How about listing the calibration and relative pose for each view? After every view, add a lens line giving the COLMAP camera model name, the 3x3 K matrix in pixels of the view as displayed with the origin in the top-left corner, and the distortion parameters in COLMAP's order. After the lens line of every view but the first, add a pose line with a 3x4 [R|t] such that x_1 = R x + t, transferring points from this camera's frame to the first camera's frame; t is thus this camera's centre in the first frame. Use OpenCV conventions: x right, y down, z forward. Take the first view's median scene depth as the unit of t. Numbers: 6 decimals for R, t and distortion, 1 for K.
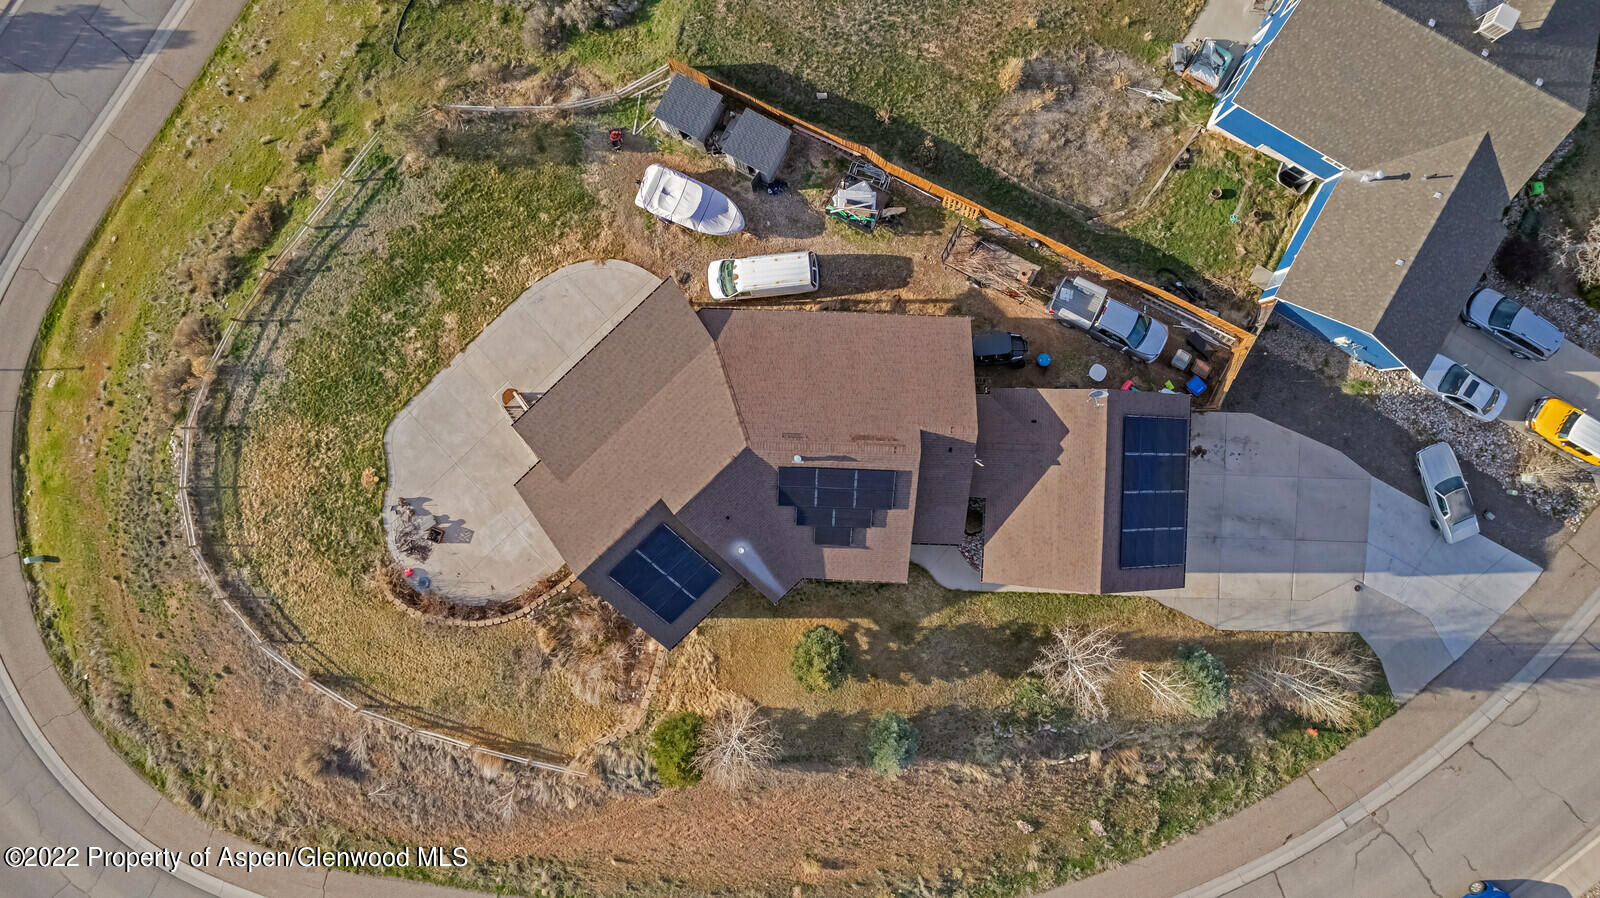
lens RADIAL K [[1027.5, 0, 800.0], [0, 1027.5, 449.0], [0, 0, 1]] dist [-0.060090, 0.044271]
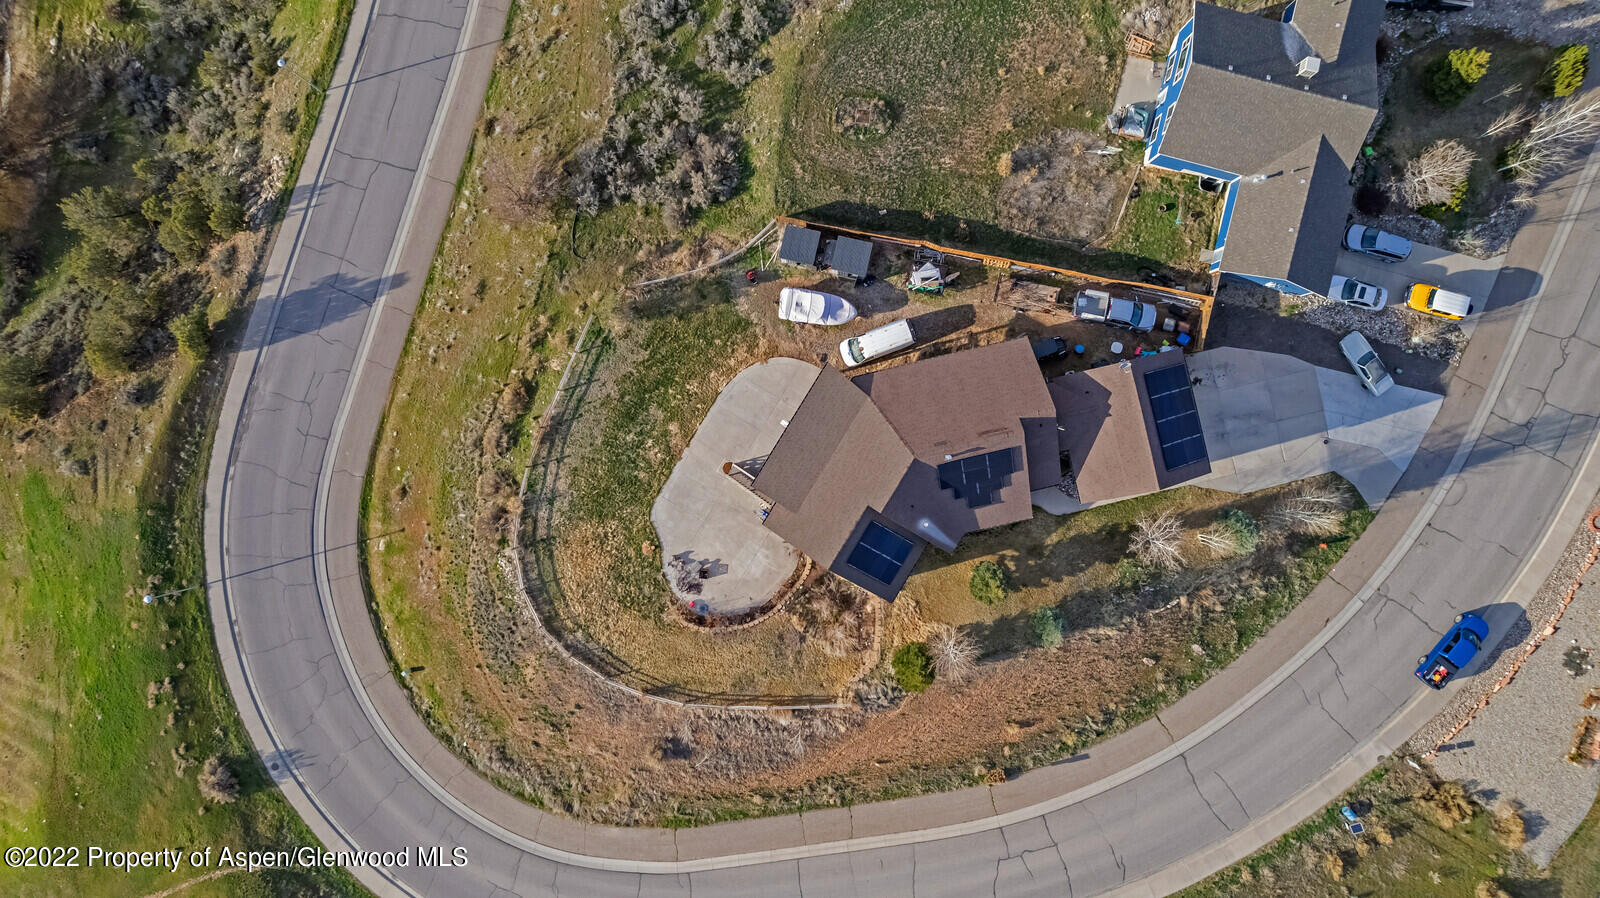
lens RADIAL K [[1026.0, 0, 800.0], [0, 1026.0, 445.7], [0, 0, 1]] dist [-0.046625, 0.000783]
pose [[0.964834, -0.262811, -0.005053, -0.172198], [0.262790, 0.964842, -0.004541, -0.049198], [0.006069, 0.003054, 0.999977, -0.456706]]
